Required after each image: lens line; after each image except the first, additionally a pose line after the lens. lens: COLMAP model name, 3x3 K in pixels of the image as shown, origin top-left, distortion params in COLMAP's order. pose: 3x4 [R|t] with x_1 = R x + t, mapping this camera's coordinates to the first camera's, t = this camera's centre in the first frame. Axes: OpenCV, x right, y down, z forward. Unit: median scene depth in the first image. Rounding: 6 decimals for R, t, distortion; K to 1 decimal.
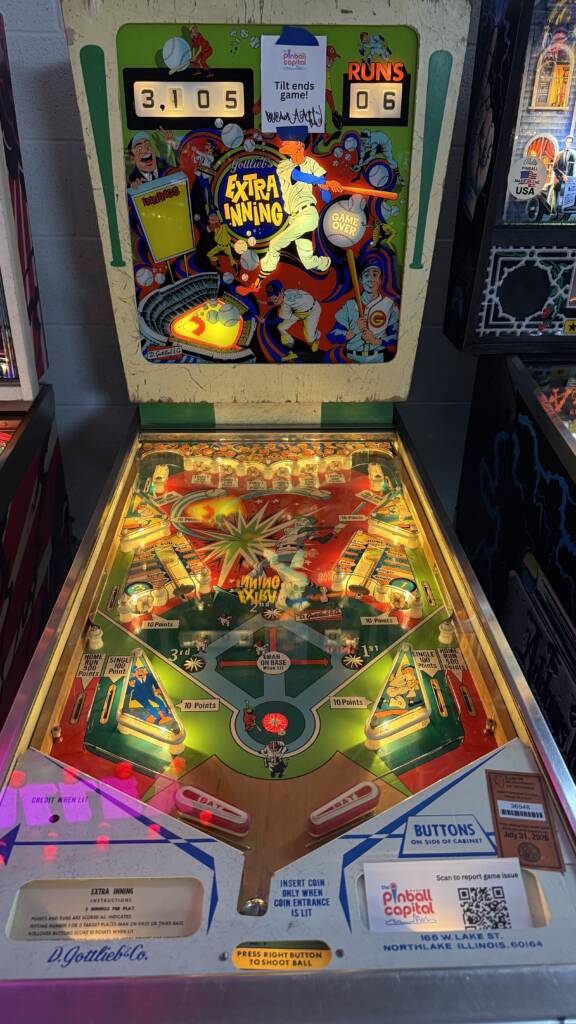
lens RADIAL K [[742.7, 0, 288.0], [0, 742.7, 512.0], [0, 0, 1]] dist [0.009018, -0.049975]
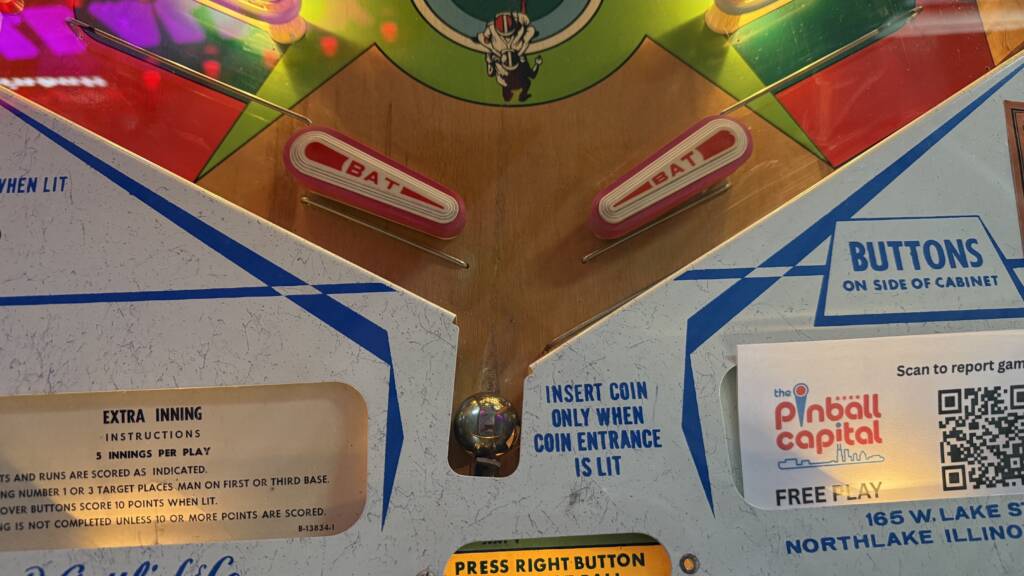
lens RADIAL K [[742.7, 0, 512.0], [0, 742.7, 288.0], [0, 0, 1]] dist [0.009018, -0.049975]
pose [[0.998952, -0.013113, 0.043862, -0.048292], [-0.020267, 0.732422, 0.680549, 0.164324], [-0.041049, -0.680725, 0.731388, 0.732487]]
